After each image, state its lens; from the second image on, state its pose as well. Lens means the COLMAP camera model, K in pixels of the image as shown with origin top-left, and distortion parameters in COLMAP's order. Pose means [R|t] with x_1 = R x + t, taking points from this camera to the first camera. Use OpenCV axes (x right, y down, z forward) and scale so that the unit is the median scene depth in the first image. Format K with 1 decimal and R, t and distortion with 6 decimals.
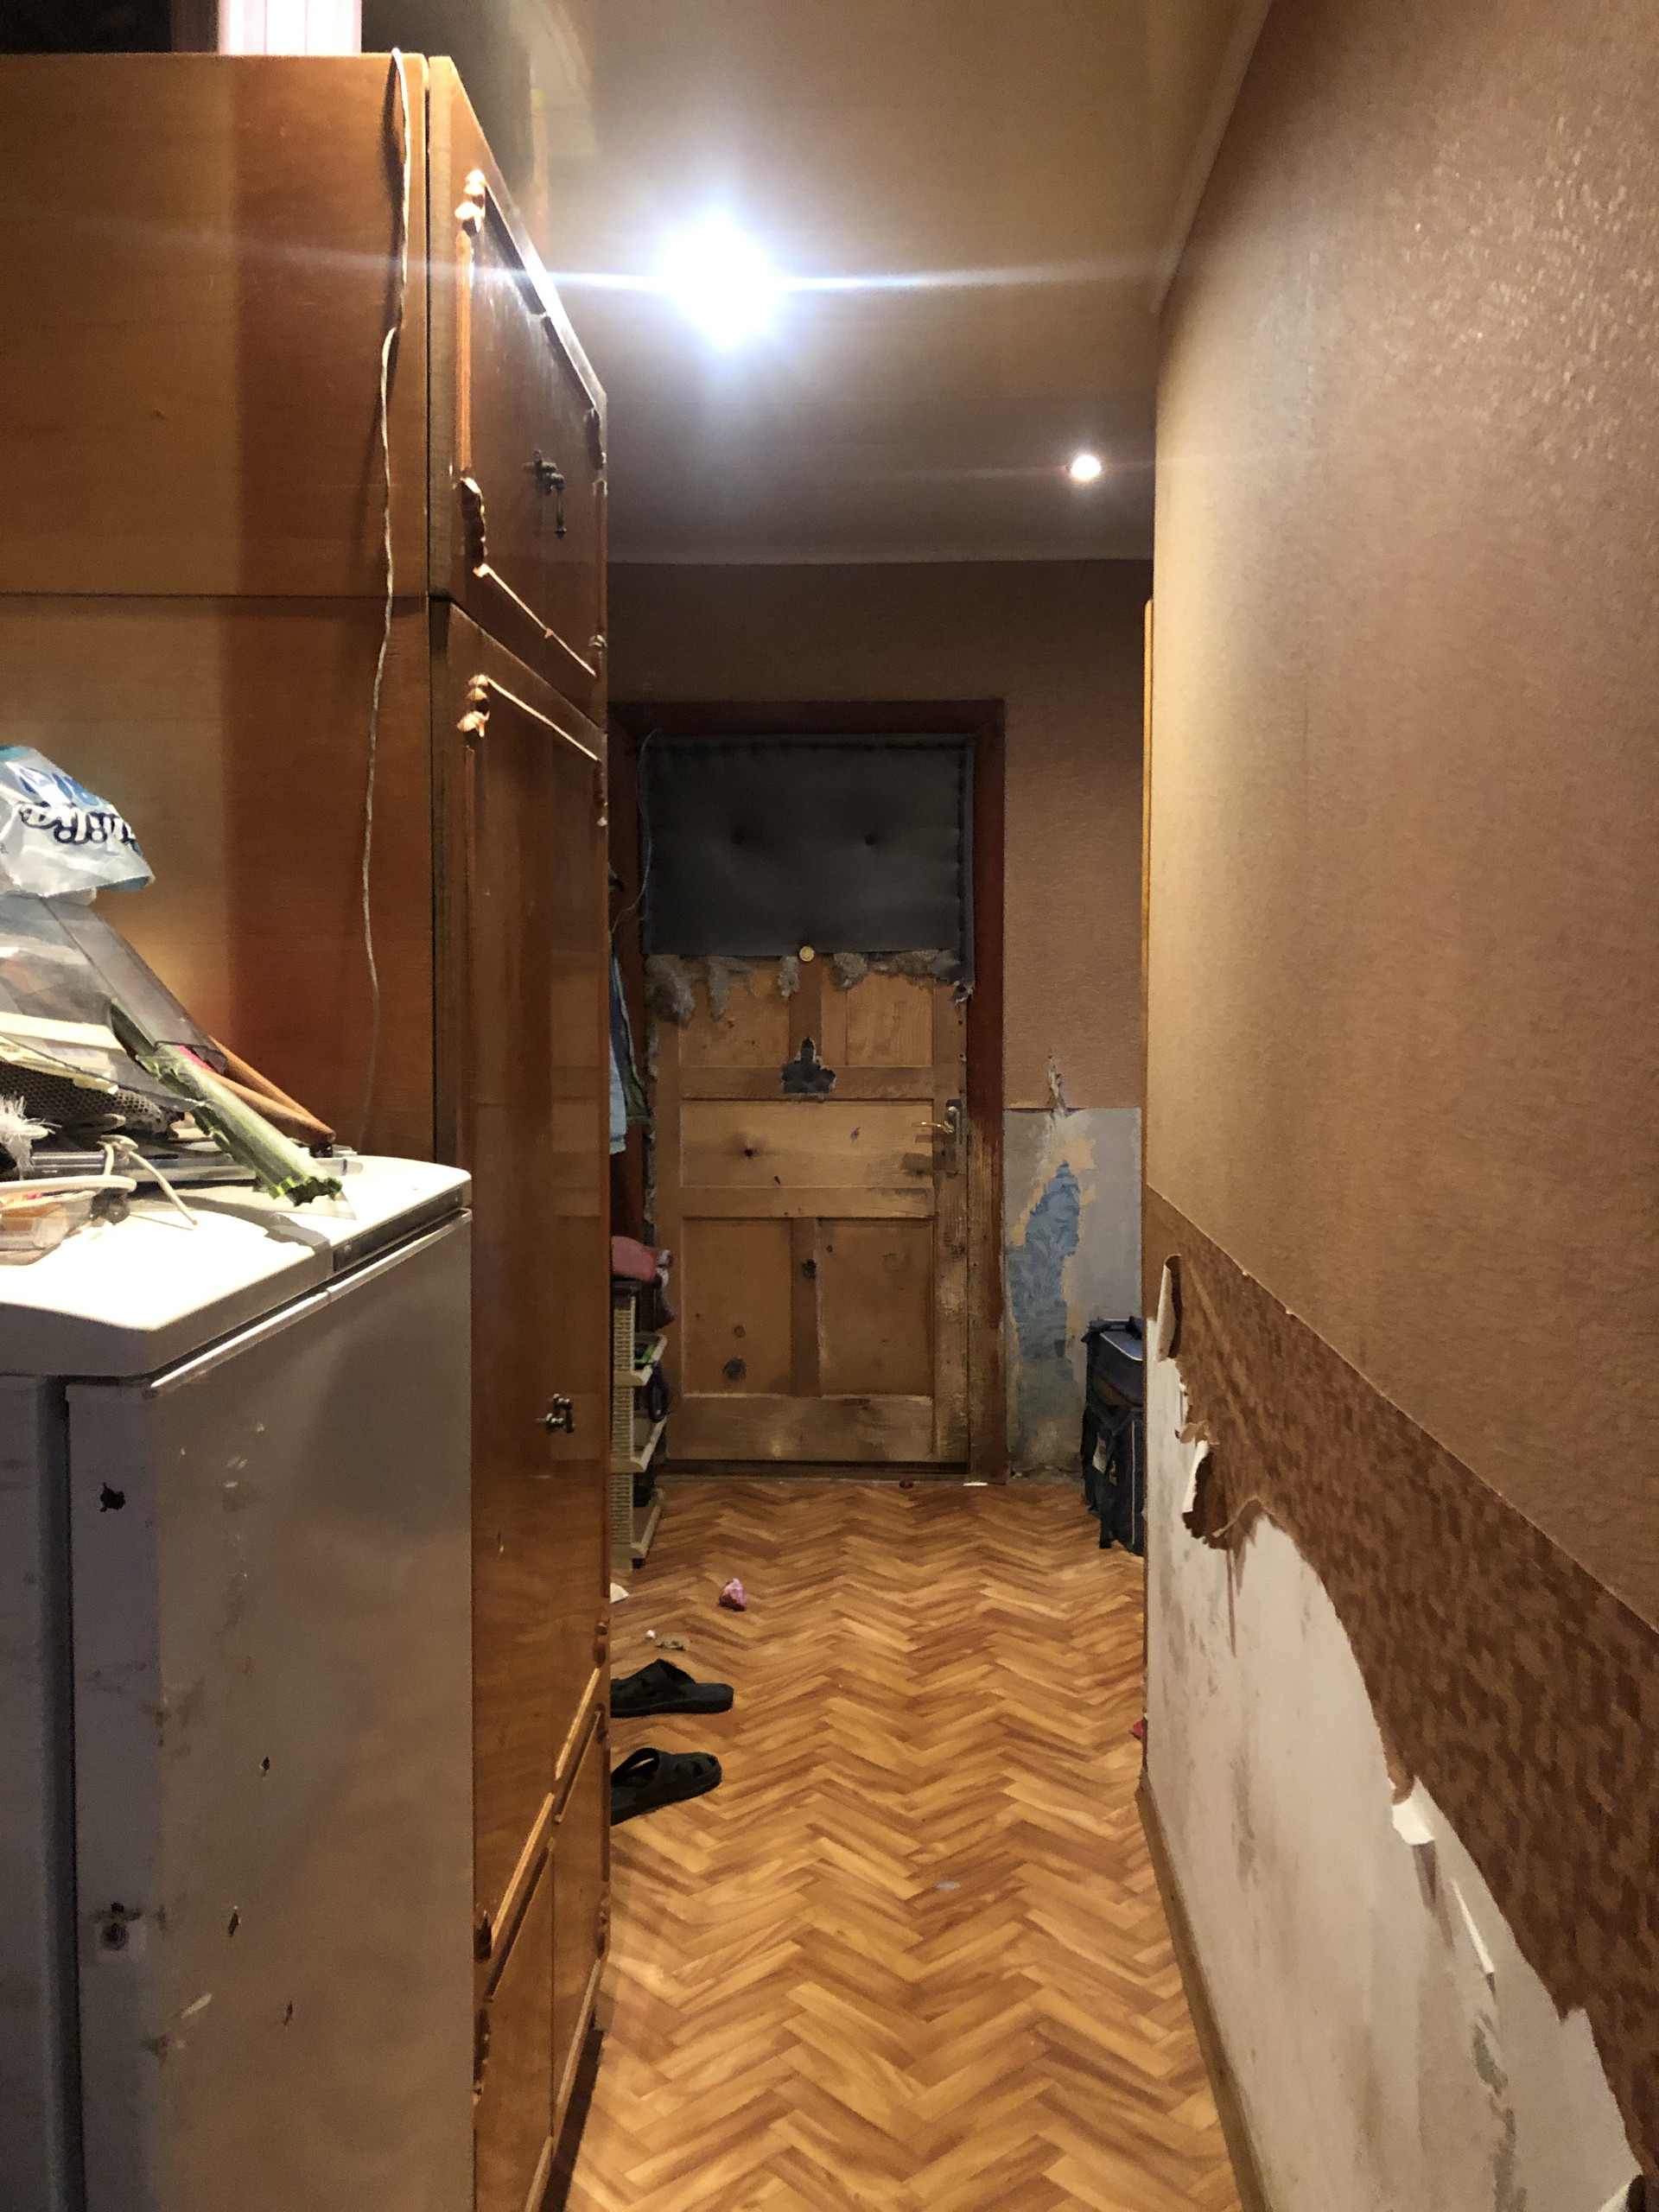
lens RADIAL K [[1828.3, 0, 835.1], [0, 1828.3, 1107.2], [0, 0, 1]] dist [0.012381, -0.027240]
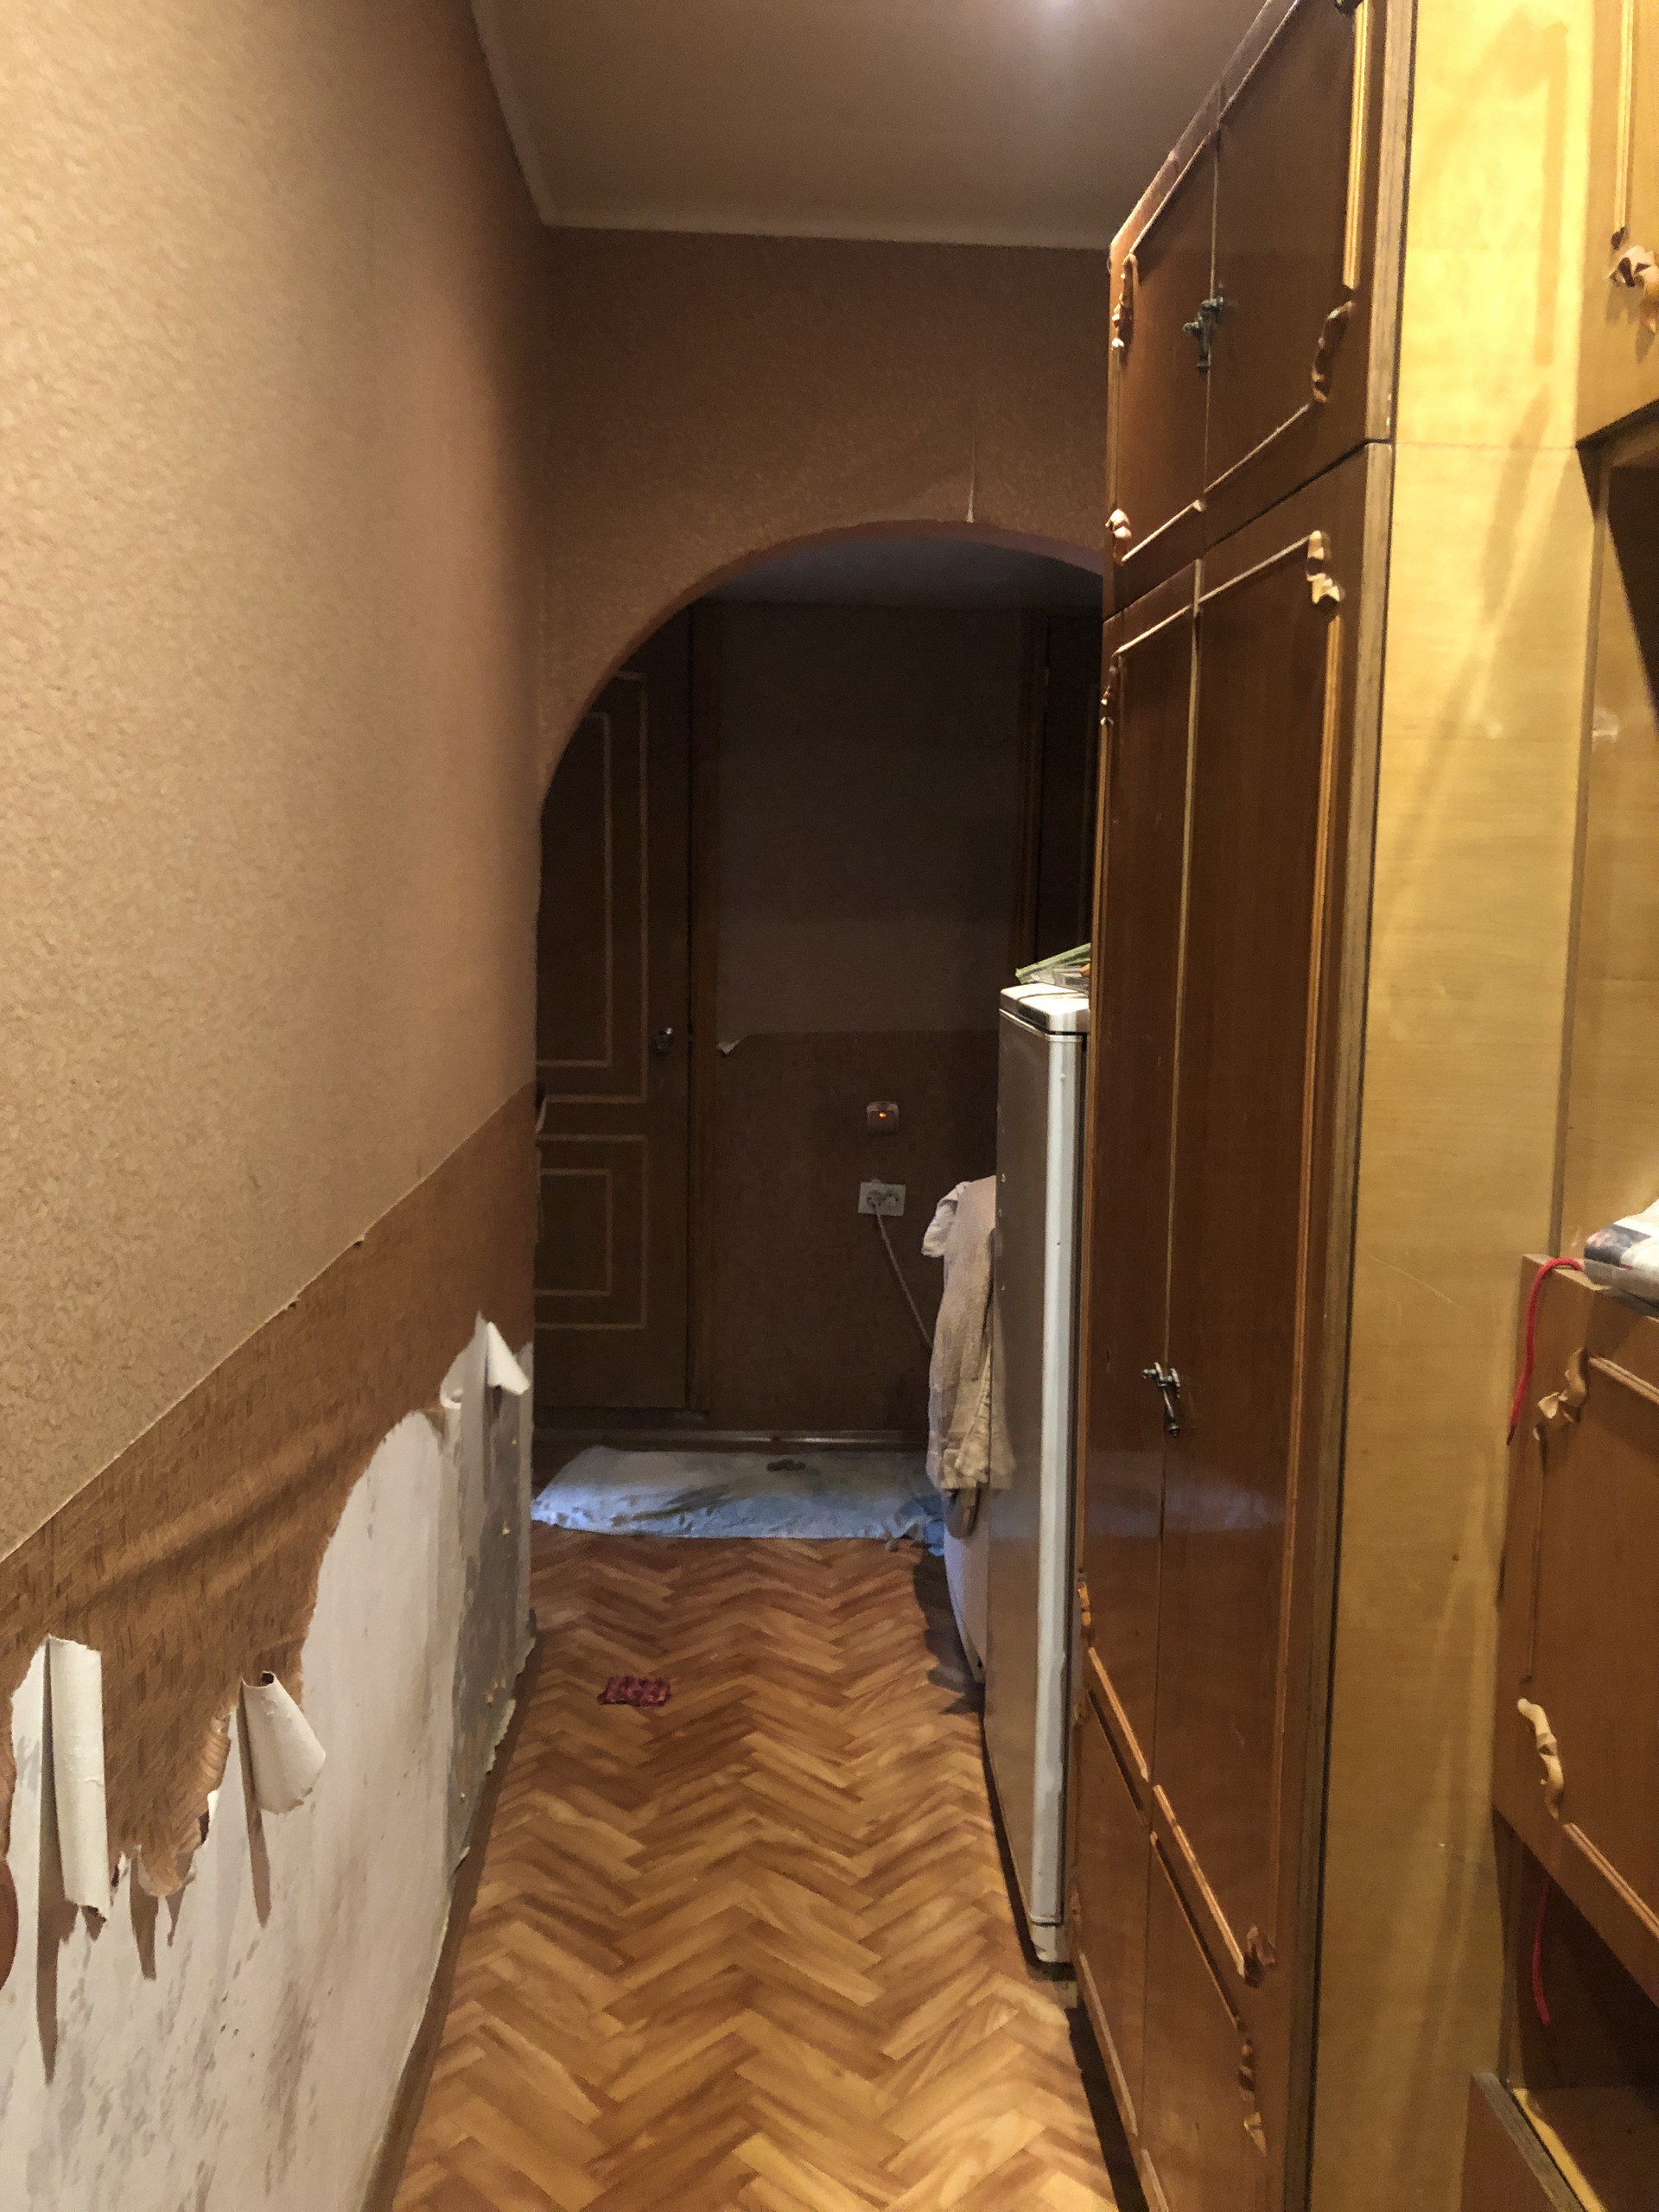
lens RADIAL K [[1828.3, 0, 834.0], [0, 1828.3, 1097.9], [0, 0, 1]] dist [0.012381, -0.027240]
pose [[-0.996516, 0.007445, -0.083069, 0.073292], [-0.009297, 0.979883, 0.199355, -0.143223], [0.082882, 0.199433, -0.976400, 1.827031]]
